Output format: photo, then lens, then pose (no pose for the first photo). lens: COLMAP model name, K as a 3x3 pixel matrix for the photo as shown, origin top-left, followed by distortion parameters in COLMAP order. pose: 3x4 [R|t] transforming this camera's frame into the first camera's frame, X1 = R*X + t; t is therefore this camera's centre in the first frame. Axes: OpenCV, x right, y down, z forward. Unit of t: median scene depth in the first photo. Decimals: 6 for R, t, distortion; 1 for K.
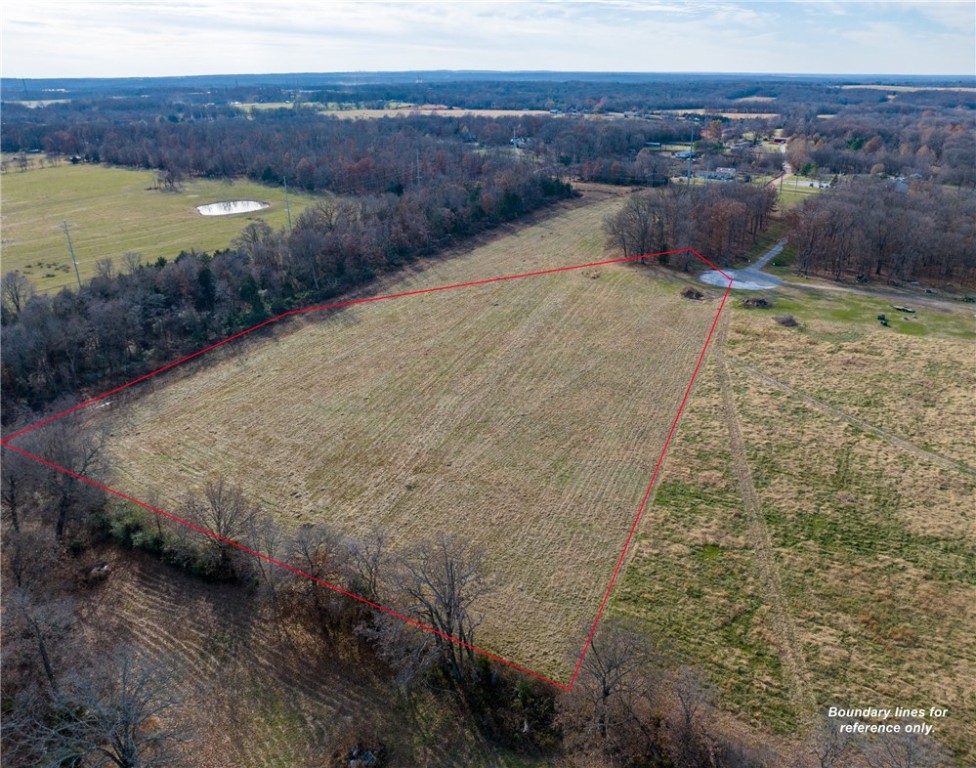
lens RADIAL K [[716.7, 0, 514.3], [0, 716.7, 382.8], [0, 0, 1]] dist [-0.049122, 0.003053]
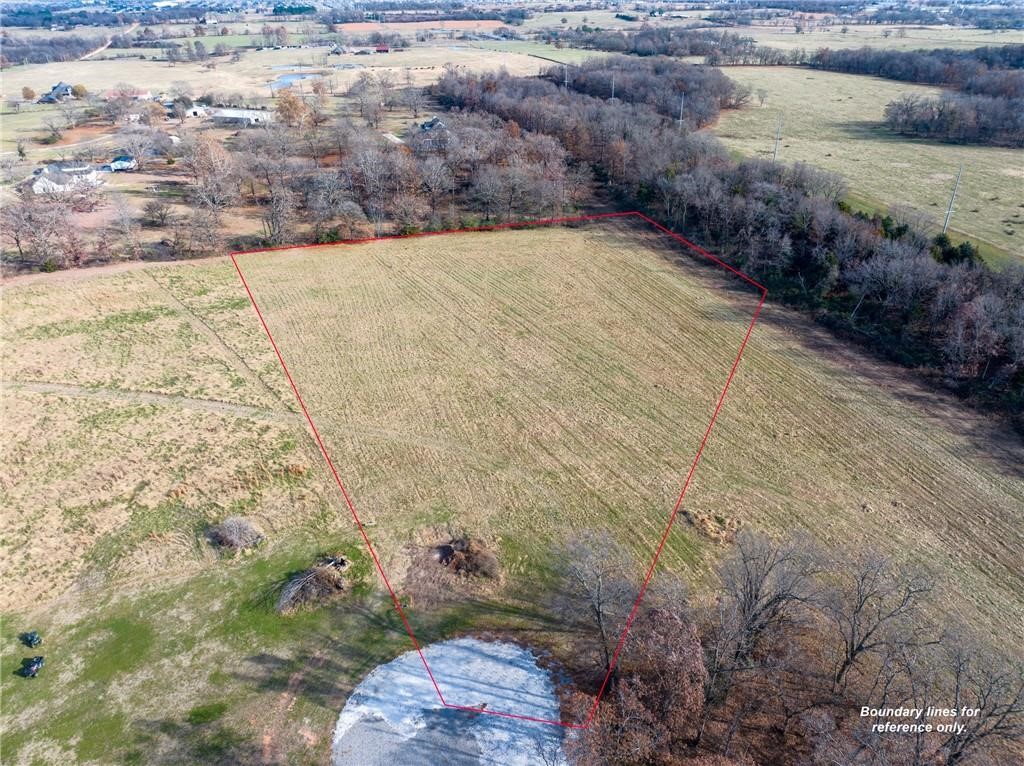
lens RADIAL K [[717.8, 0, 512.0], [0, 717.8, 383.0], [0, 0, 1]] dist [-0.058410, 0.030914]
pose [[-0.663445, 0.382056, -0.643330, 0.421945], [-0.290332, 0.660990, 0.691953, -0.457734], [0.689600, 0.645852, -0.327608, 0.966181]]
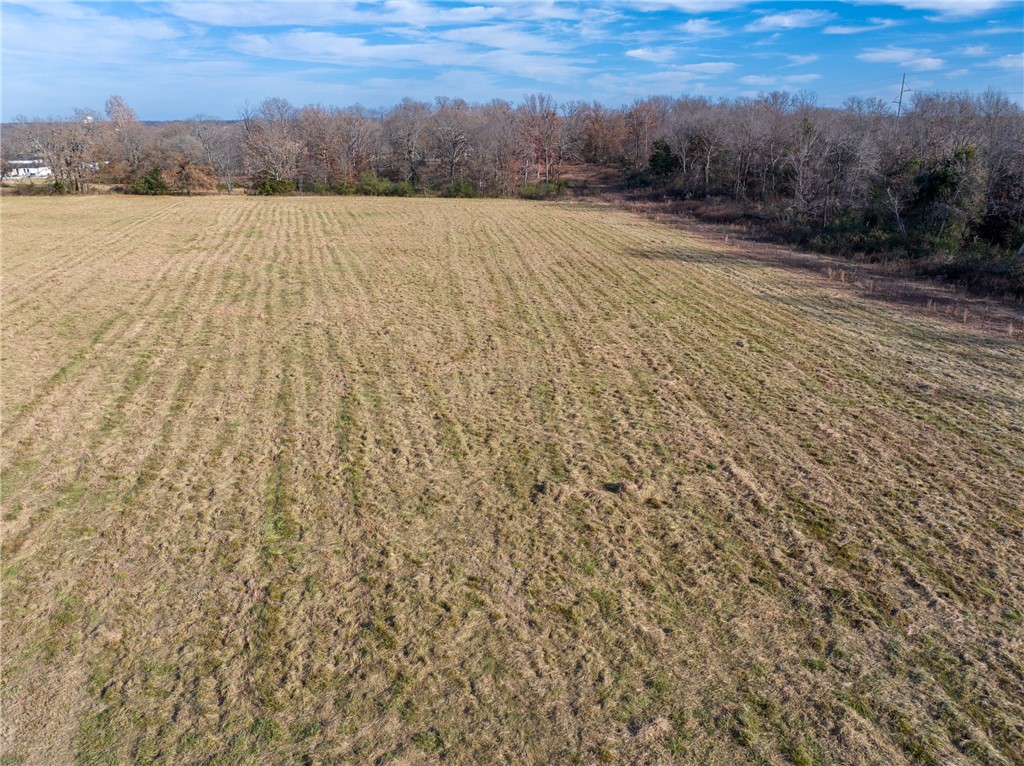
lens RADIAL K [[717.8, 0, 512.0], [0, 717.8, 383.0], [0, 0, 1]] dist [-0.058410, 0.030914]
pose [[-0.804535, 0.217470, -0.552657, 0.038790], [-0.229815, 0.744060, 0.627343, -0.205175], [0.547638, 0.631729, -0.548645, 0.993792]]
